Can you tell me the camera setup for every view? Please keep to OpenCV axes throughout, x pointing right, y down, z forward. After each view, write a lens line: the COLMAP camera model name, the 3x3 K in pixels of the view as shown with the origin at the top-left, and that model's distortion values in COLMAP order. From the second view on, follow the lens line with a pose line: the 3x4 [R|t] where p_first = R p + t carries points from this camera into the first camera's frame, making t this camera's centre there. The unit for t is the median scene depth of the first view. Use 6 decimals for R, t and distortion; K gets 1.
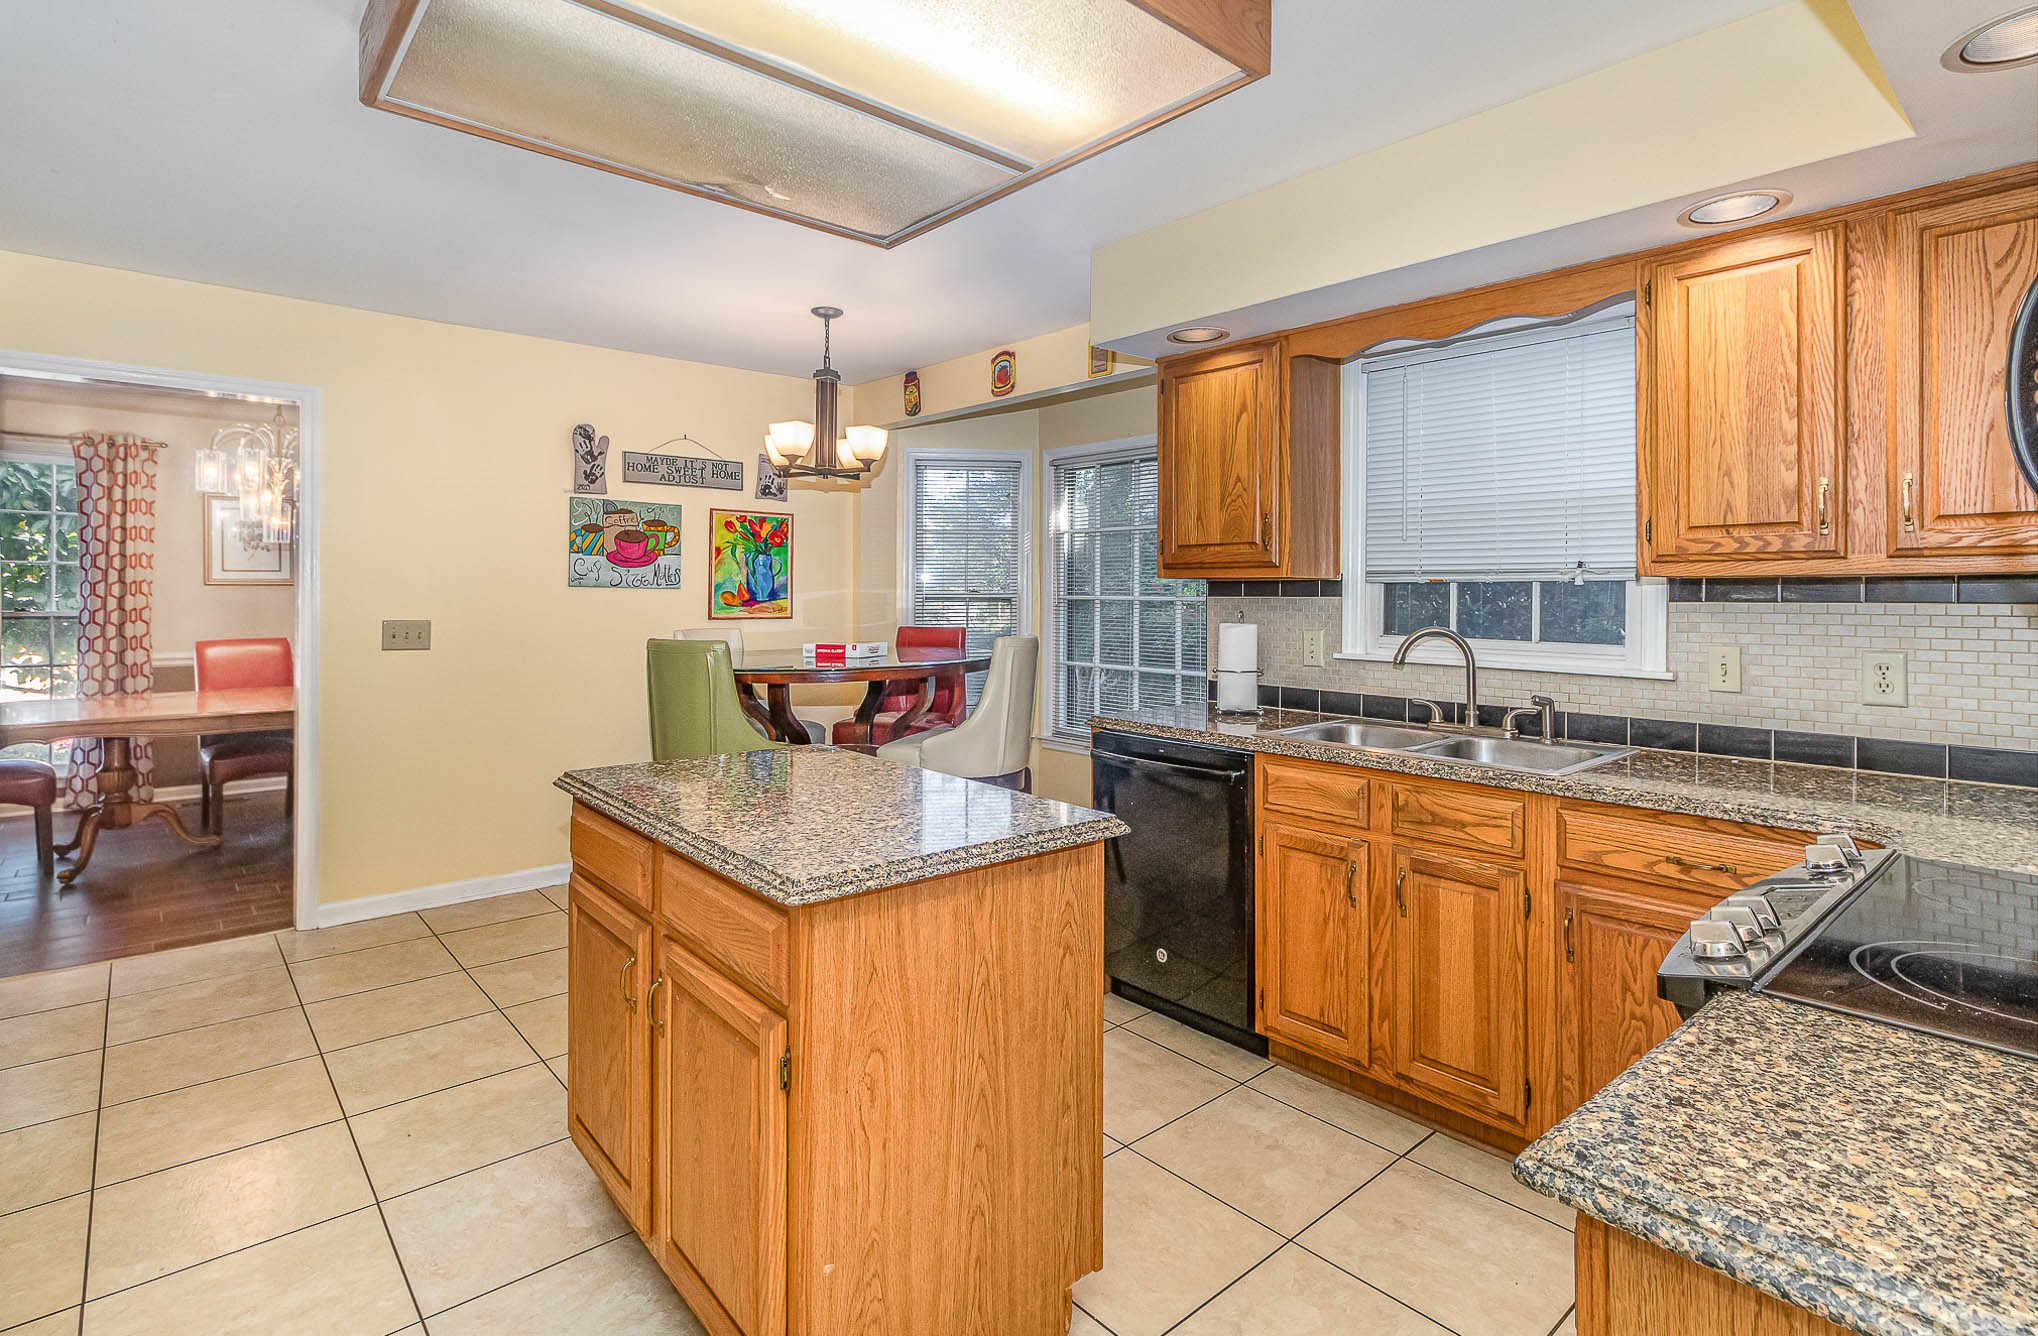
lens RADIAL K [[995.7, 0, 1046.5], [0, 995.7, 593.3], [0, 0, 1]] dist [0.000680, 0.000386]
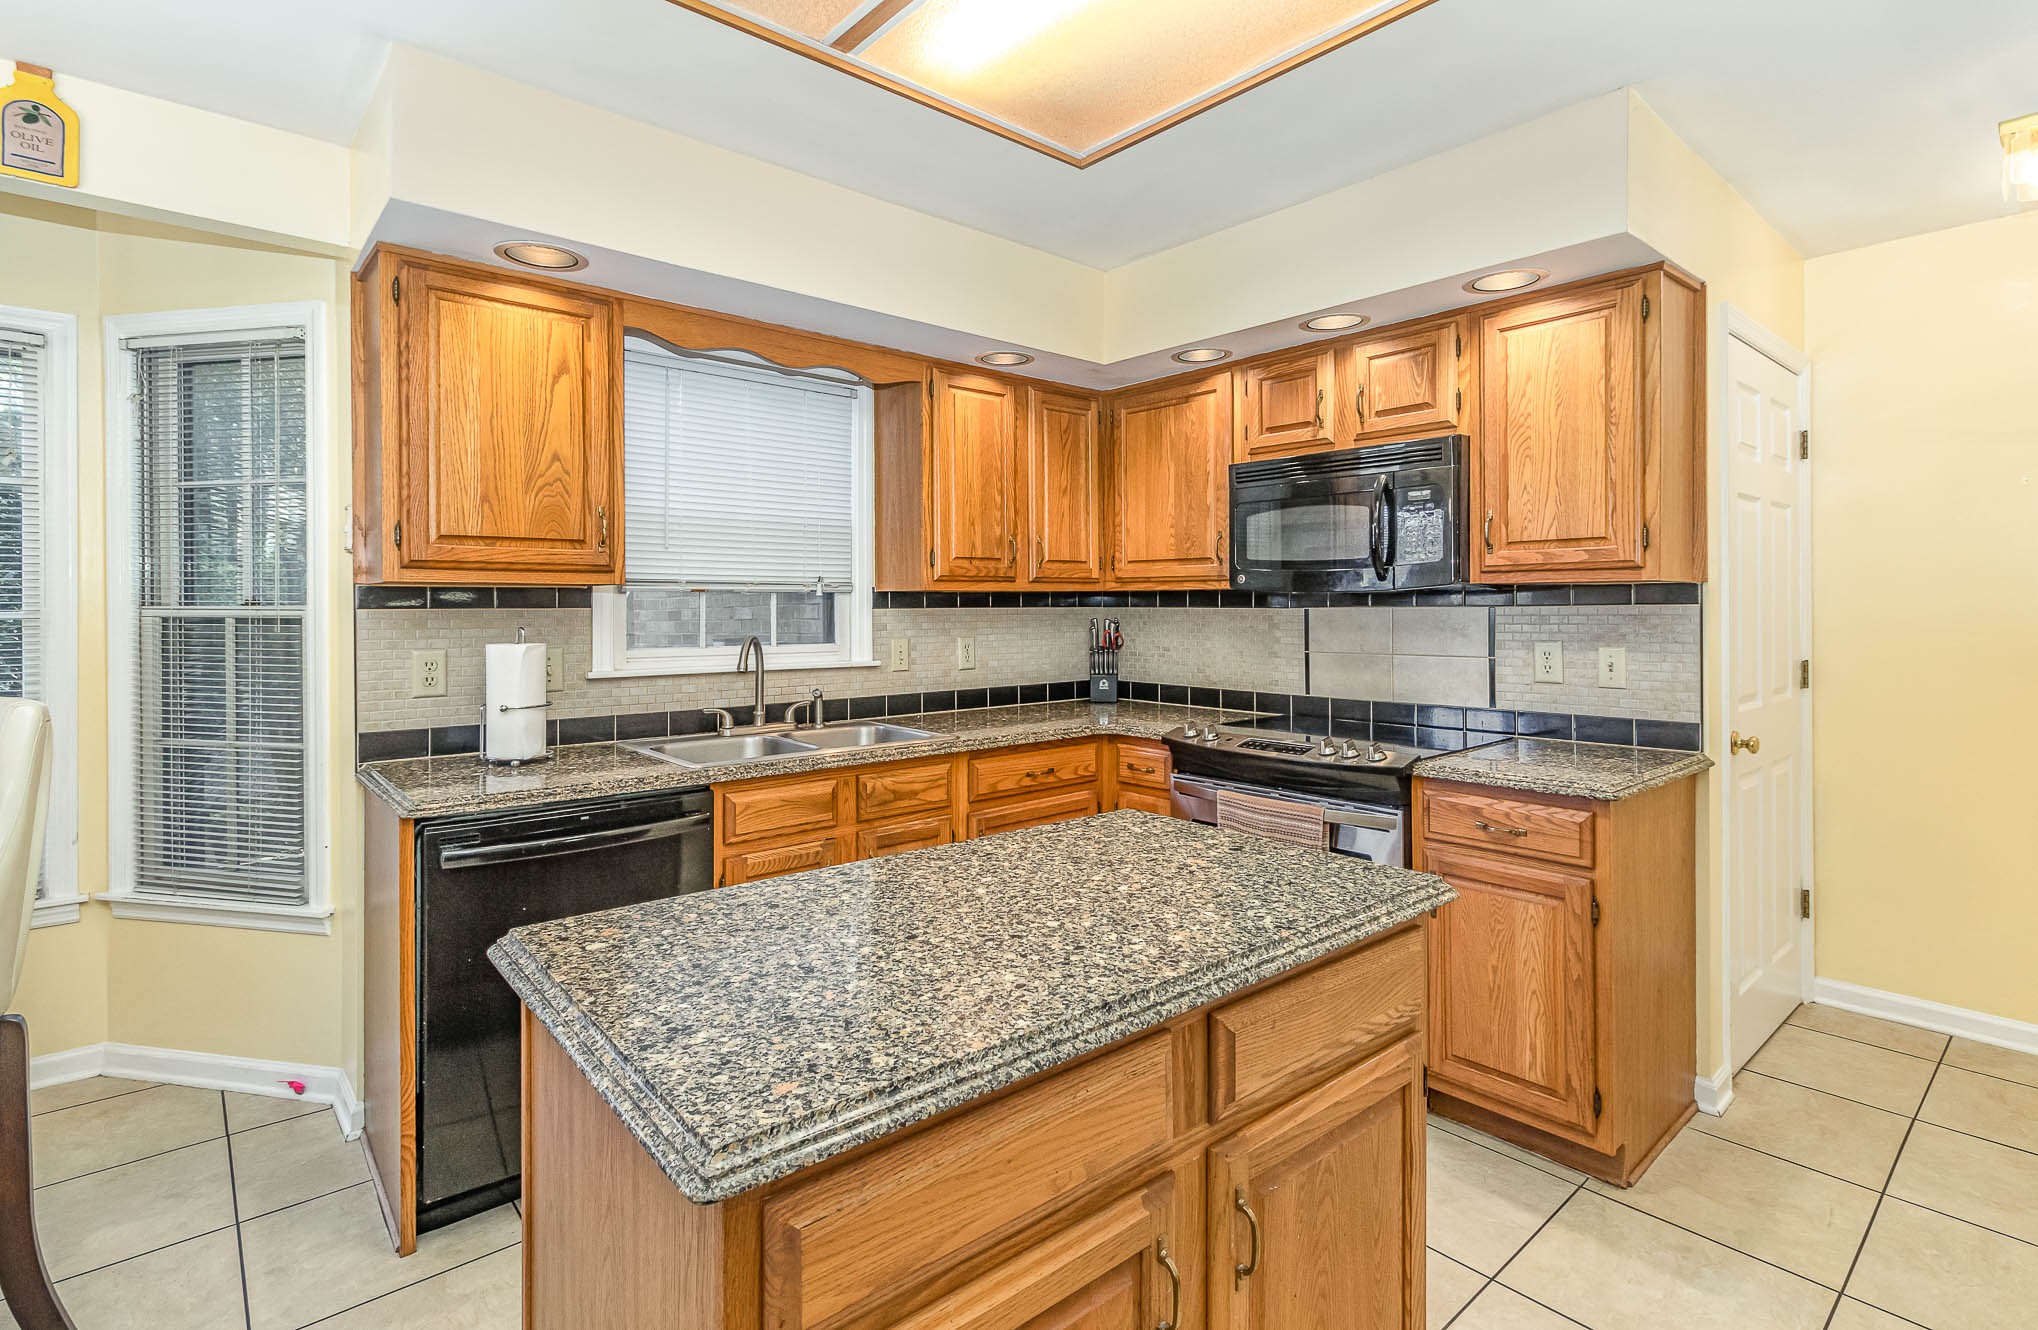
lens RADIAL K [[982.4, 0, 1005.0], [0, 982.4, 609.0], [0, 0, 1]] dist [0.000452, 0.000698]
pose [[0.022530, -0.011609, 0.999679, -0.655840], [-0.000919, 0.999932, 0.011632, -0.006017], [-0.999746, -0.001181, 0.022517, 0.727895]]
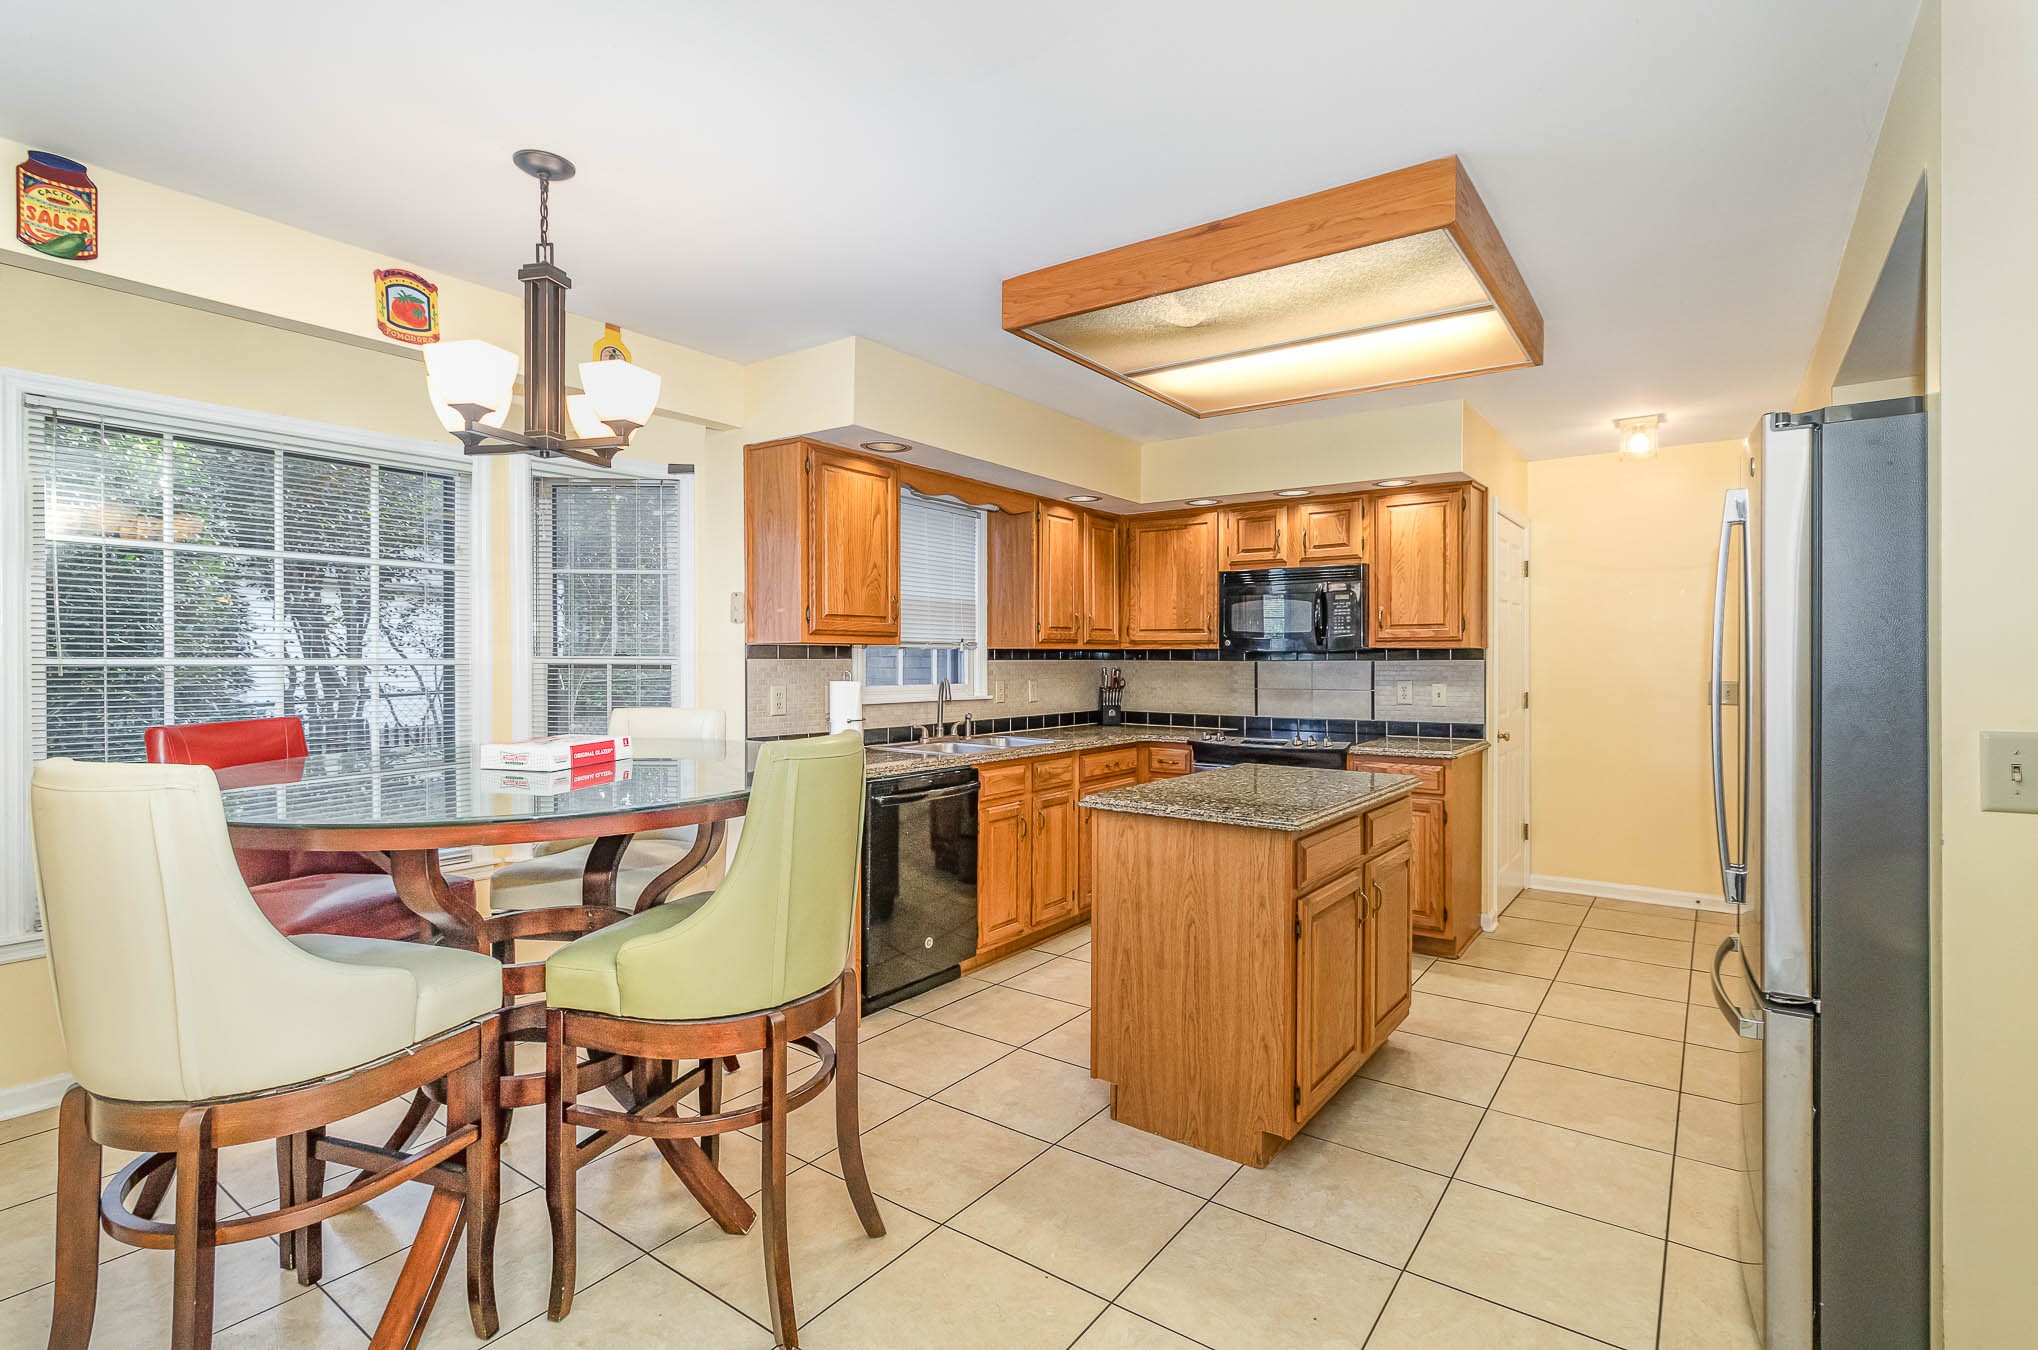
lens RADIAL K [[968.2, 0, 1019.4], [0, 968.2, 662.0], [0, 0, 1]] dist [0.001003, -0.000396]
pose [[-0.206393, -0.011928, 0.978396, -1.203021], [-0.007789, 0.999914, 0.010547, -0.008370], [-0.978438, -0.005444, -0.206468, 1.237487]]
